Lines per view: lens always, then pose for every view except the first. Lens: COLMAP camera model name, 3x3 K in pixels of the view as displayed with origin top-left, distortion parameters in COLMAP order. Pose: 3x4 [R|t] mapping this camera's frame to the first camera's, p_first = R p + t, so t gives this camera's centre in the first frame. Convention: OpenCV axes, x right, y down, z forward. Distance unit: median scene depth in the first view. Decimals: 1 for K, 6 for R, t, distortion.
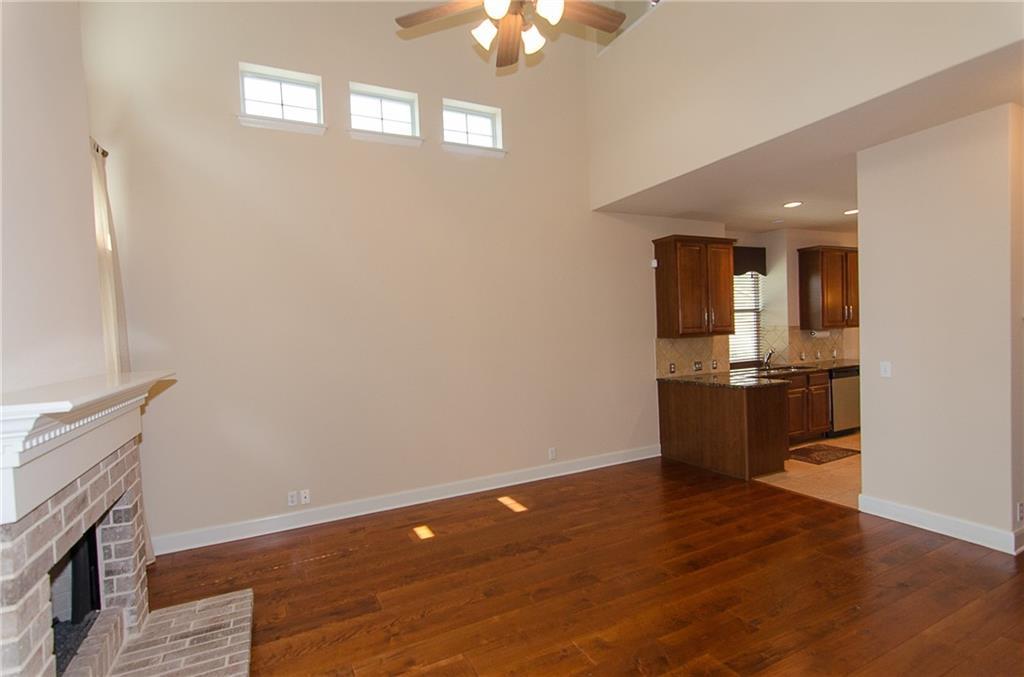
lens RADIAL K [[492.2, 0, 509.2], [0, 492.2, 350.1], [0, 0, 1]] dist [-0.001974, 0.000168]
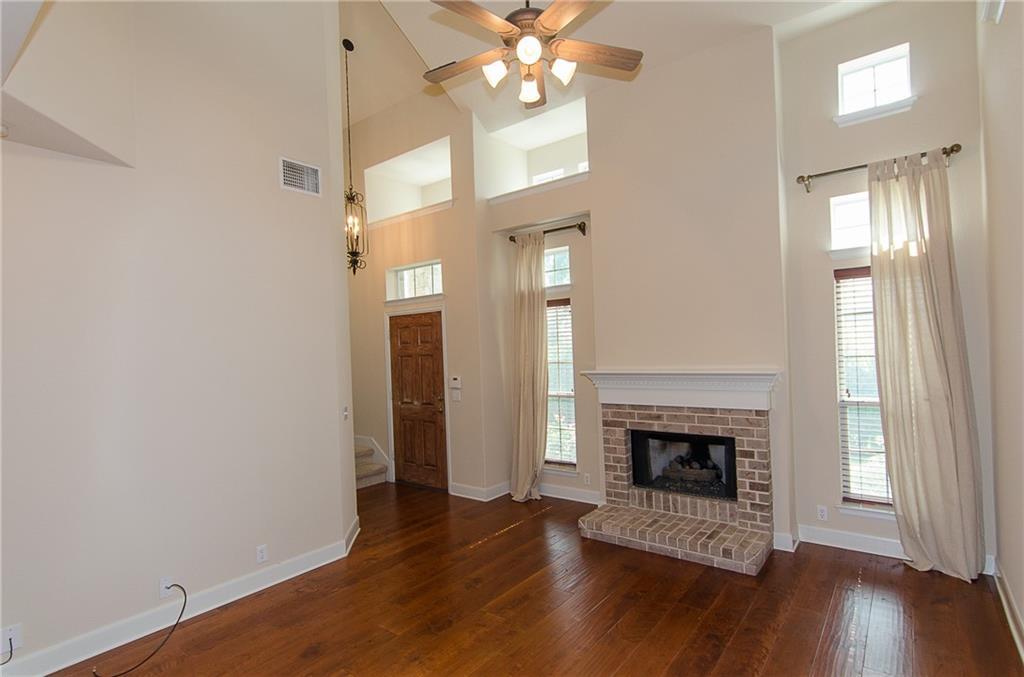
lens RADIAL K [[507.9, 0, 510.0], [0, 507.9, 349.4], [0, 0, 1]] dist [-0.003073, -0.000044]
pose [[-0.899363, 0.073712, -0.430943, 0.242647], [0.056141, 0.996995, 0.053371, -0.057778], [0.433582, 0.023806, -0.900799, 0.847982]]
